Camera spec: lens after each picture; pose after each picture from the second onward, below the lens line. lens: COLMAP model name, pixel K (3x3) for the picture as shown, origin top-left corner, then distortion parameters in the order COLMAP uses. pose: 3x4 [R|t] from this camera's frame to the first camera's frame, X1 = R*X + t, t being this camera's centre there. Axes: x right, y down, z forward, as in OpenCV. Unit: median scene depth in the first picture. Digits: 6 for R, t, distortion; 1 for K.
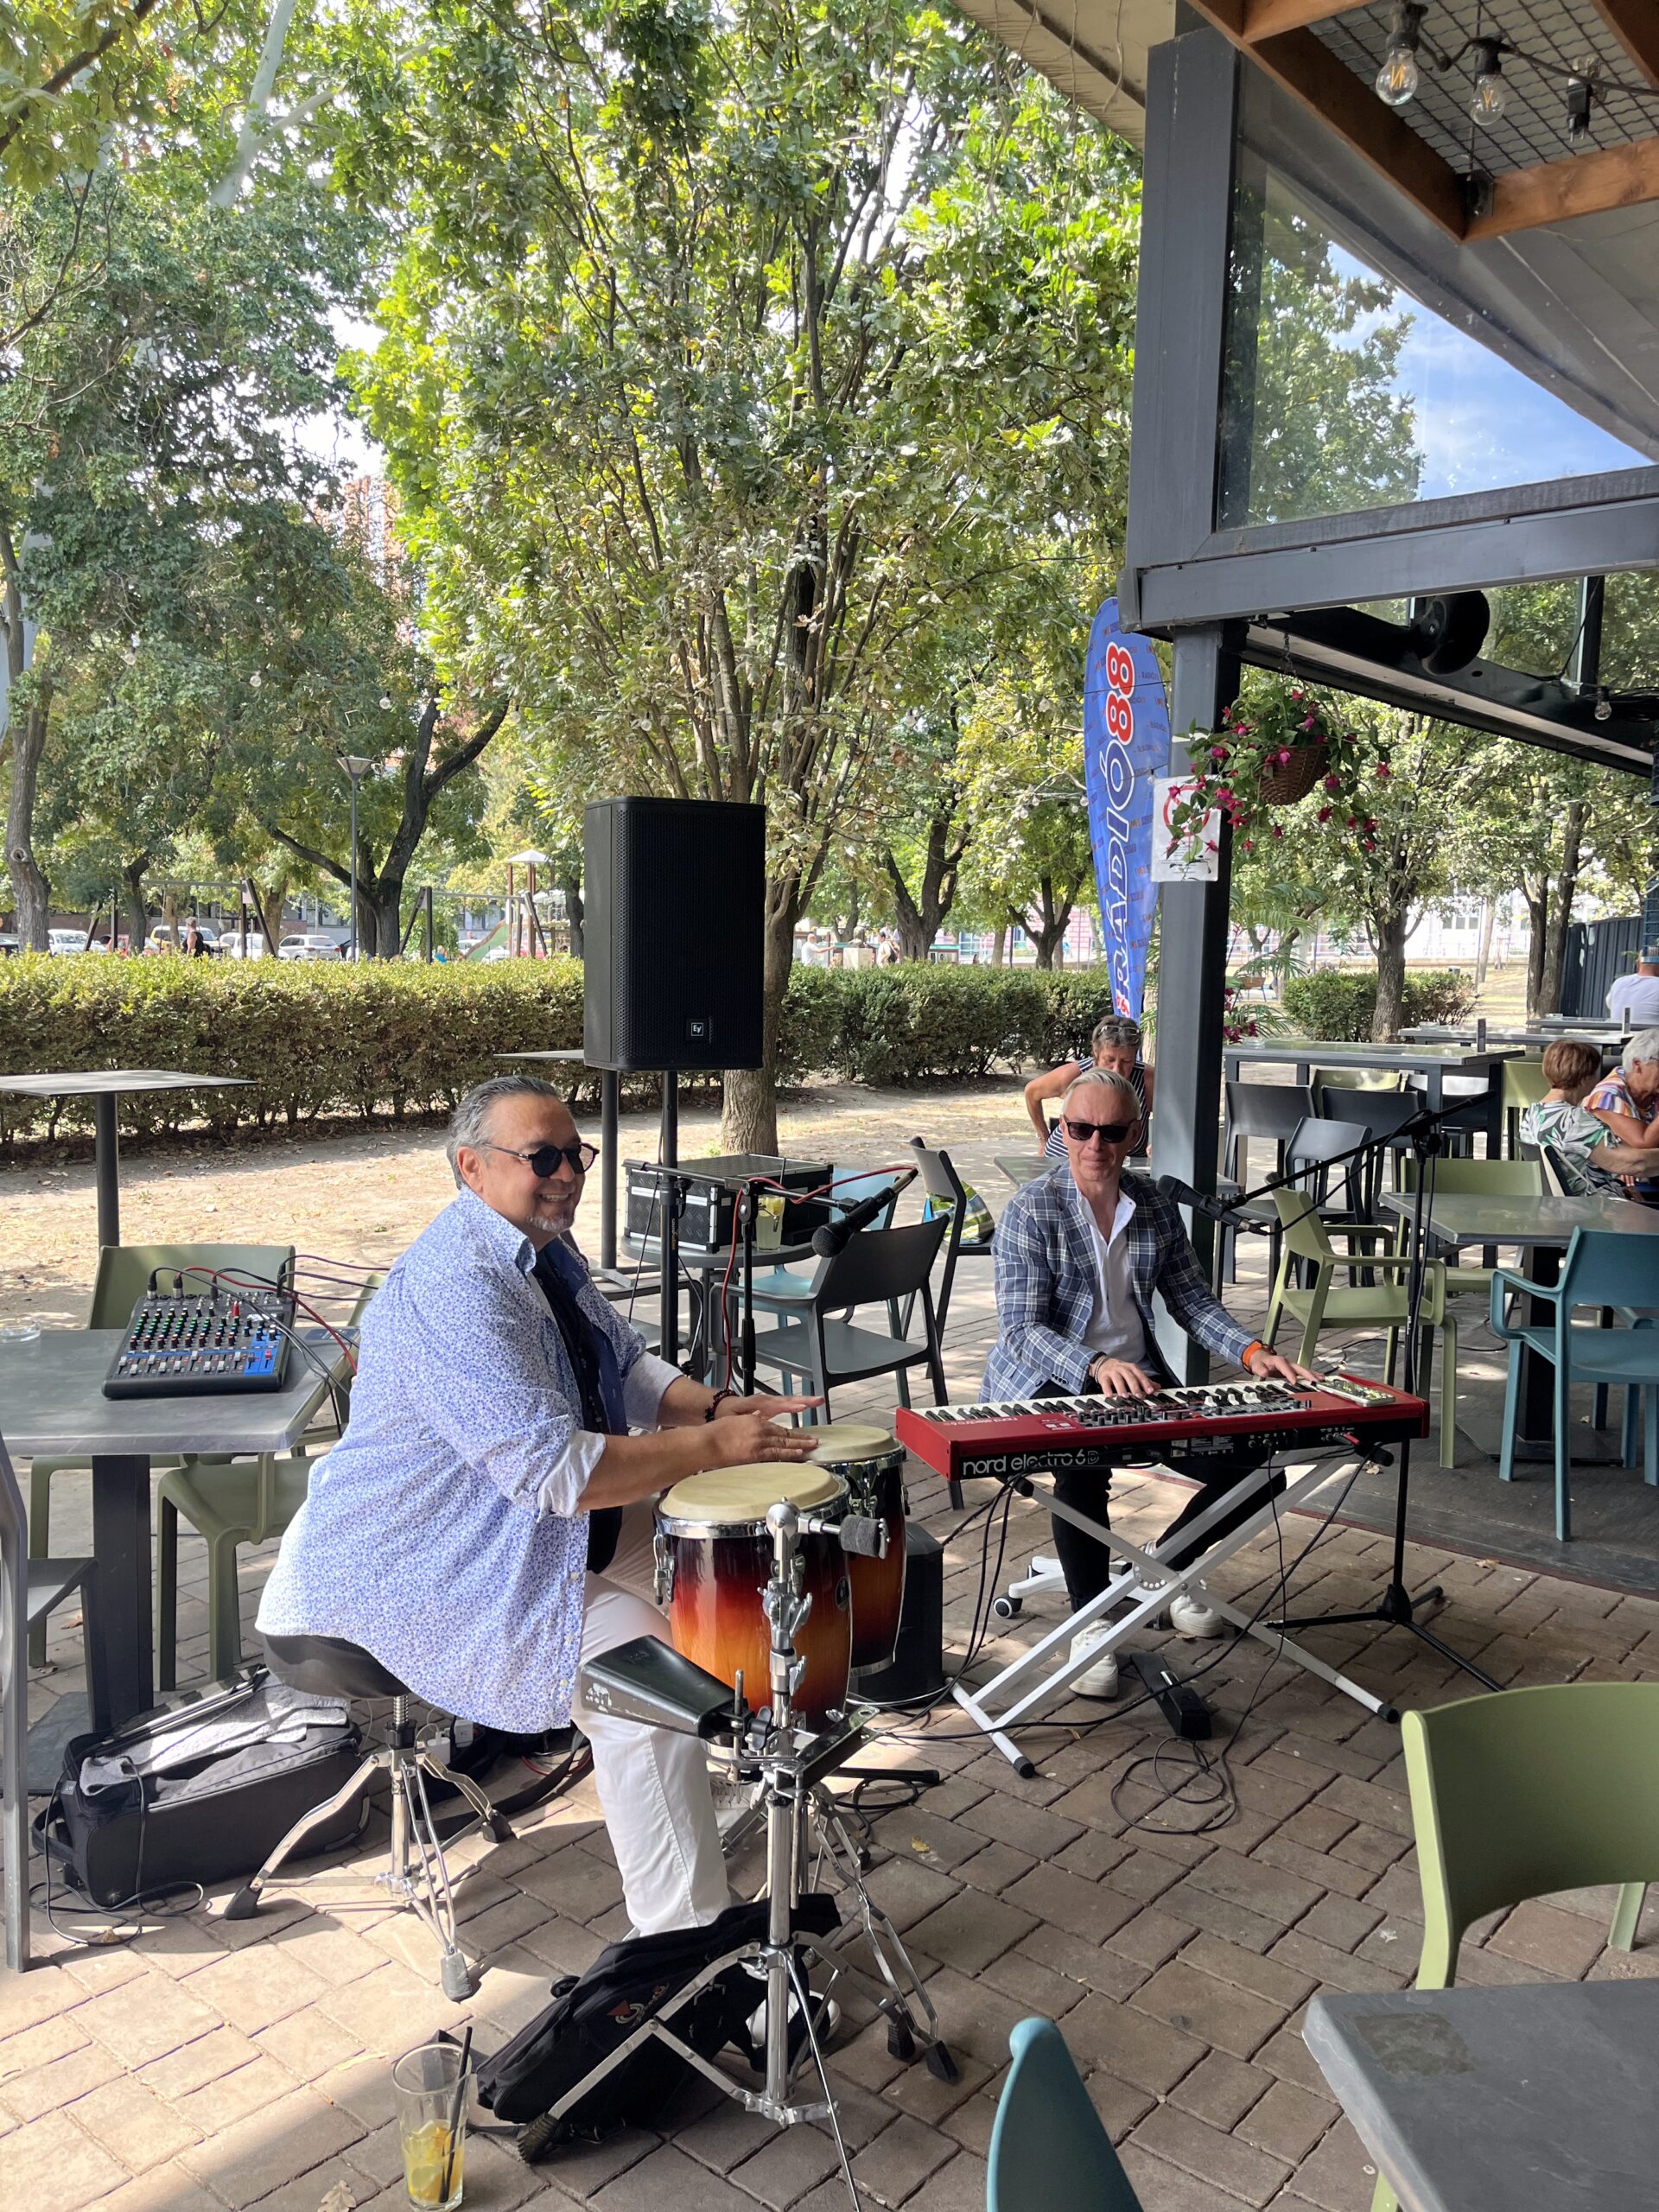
lens RADIAL K [[1690.2, 0, 845.9], [0, 1690.2, 1102.1], [0, 0, 1]] dist [0.020097, -0.021165]
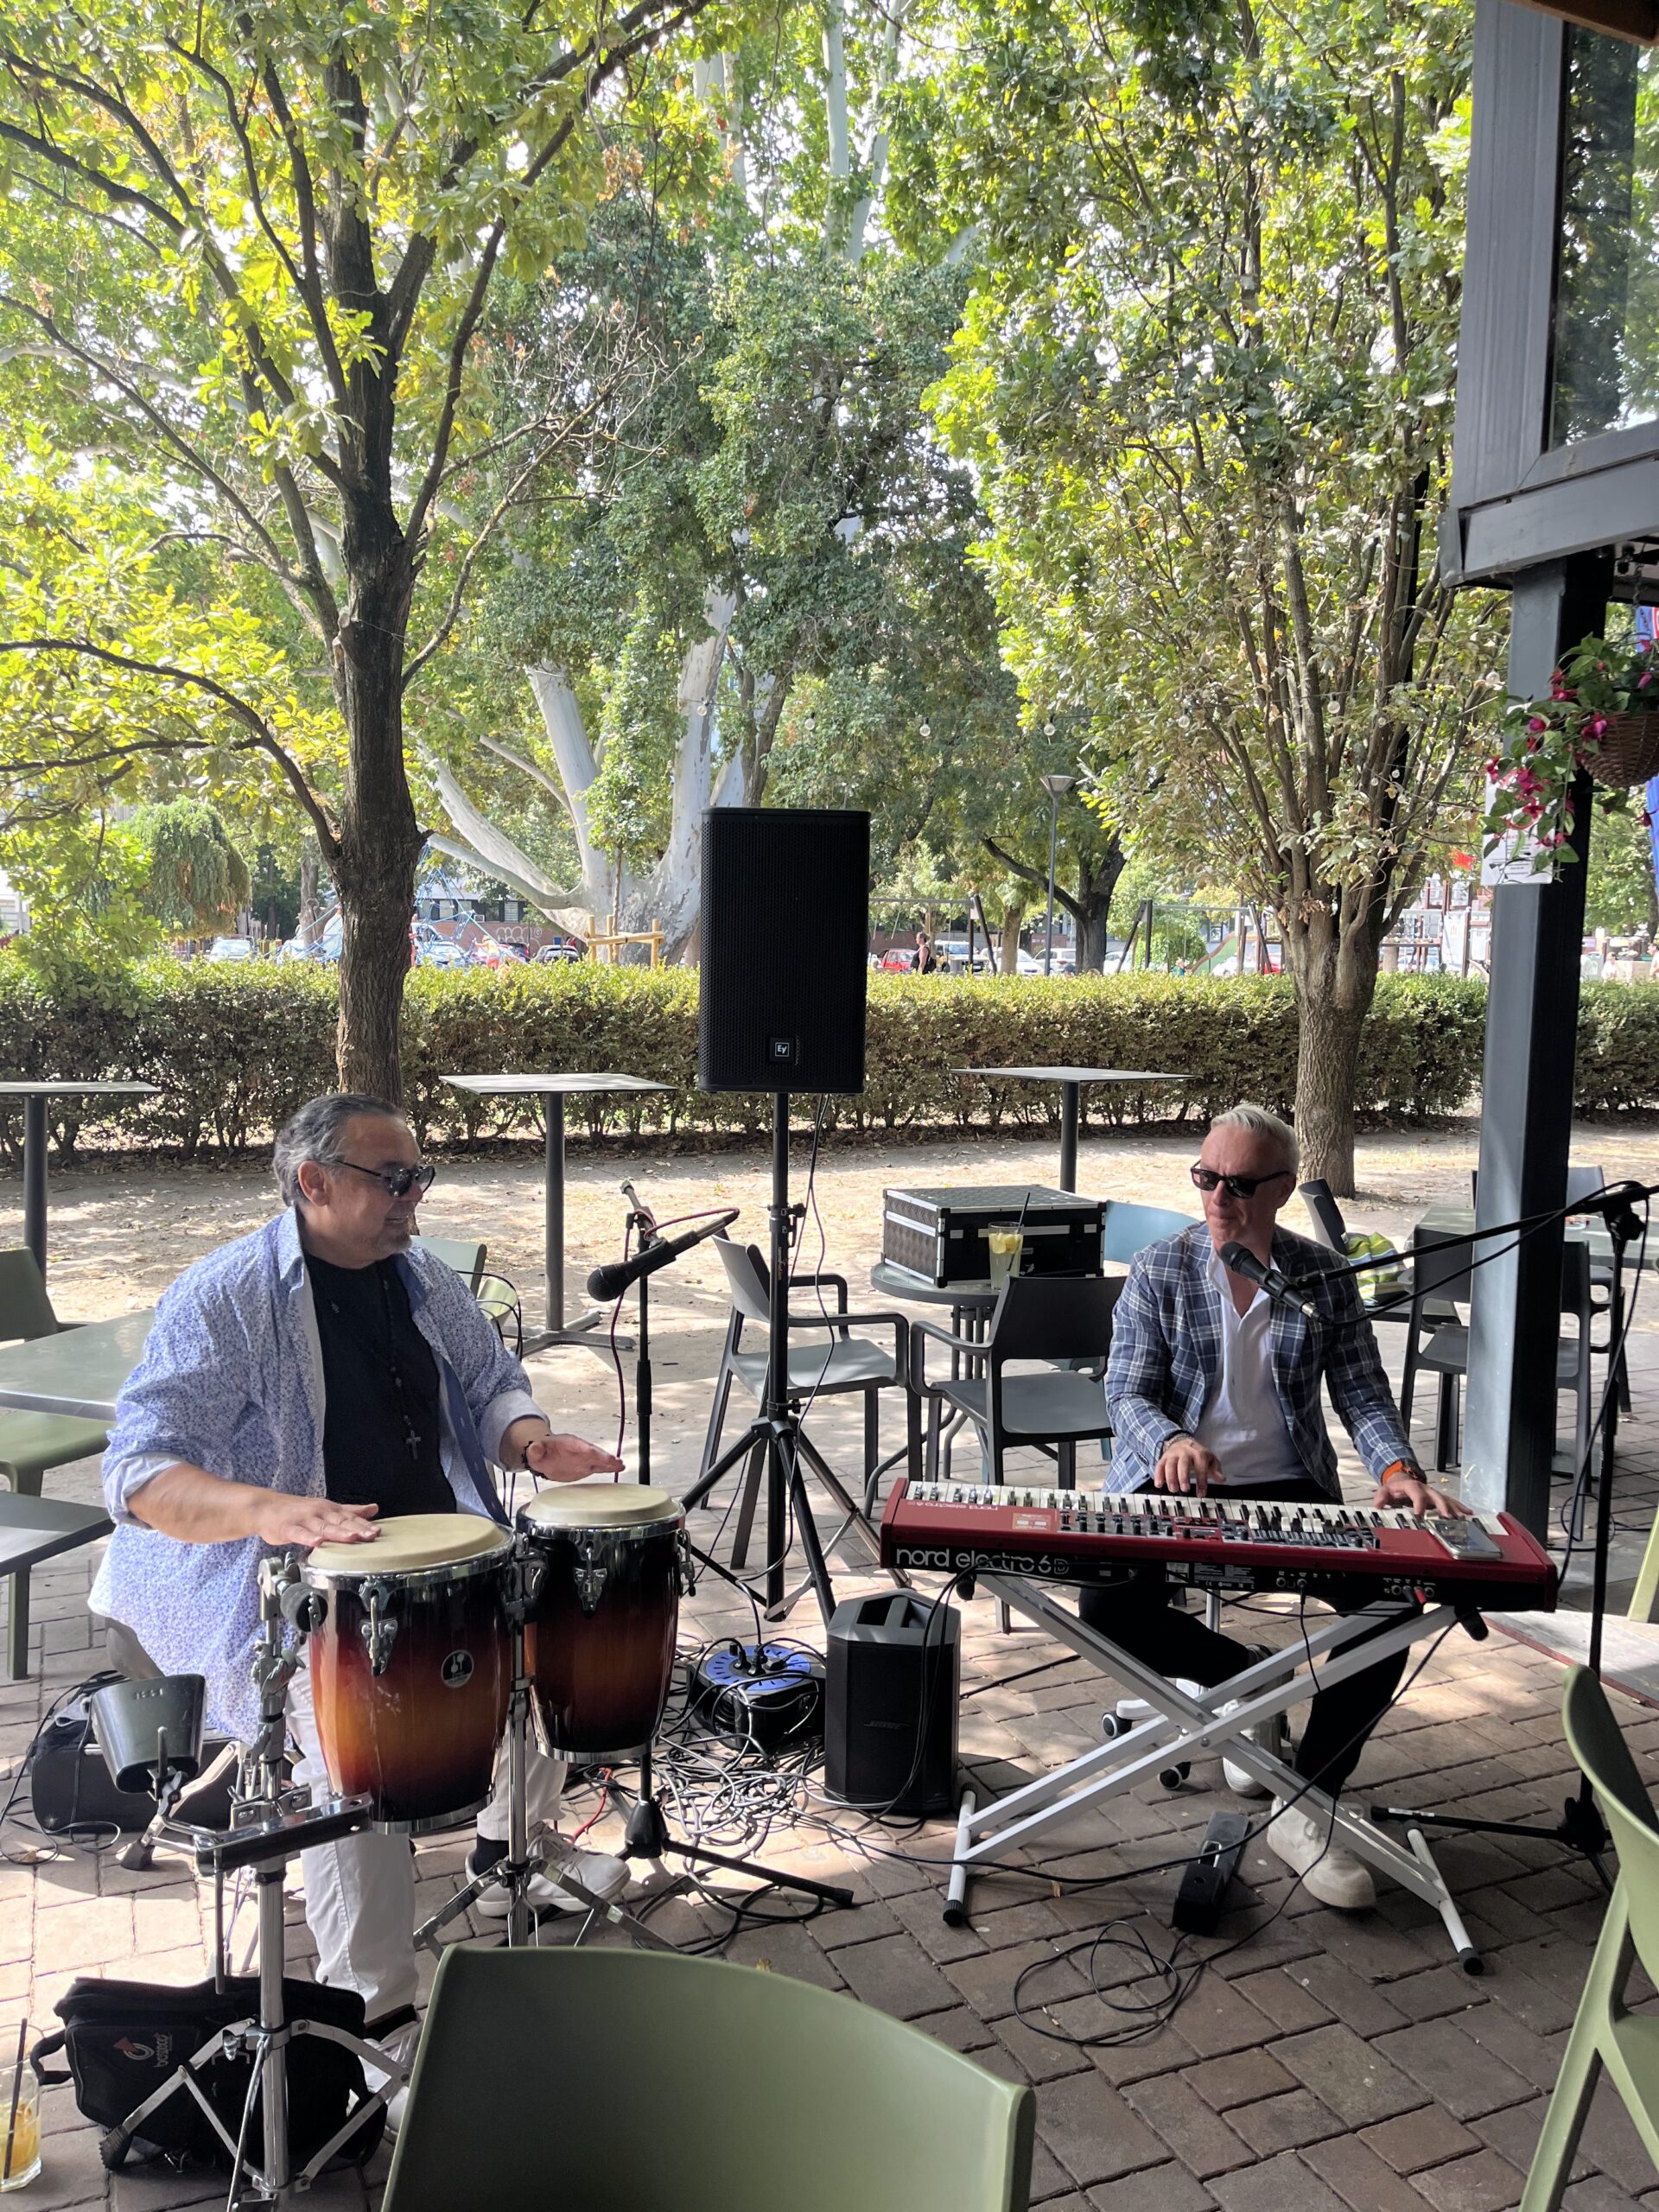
lens RADIAL K [[1690.2, 0, 825.1], [0, 1690.2, 1107.9], [0, 0, 1]] dist [0.020097, -0.021165]
pose [[0.896505, 0.040145, -0.441212, 0.264045], [-0.042013, 0.999102, 0.005538, -0.012461], [0.441038, 0.013572, 0.897386, 0.121430]]
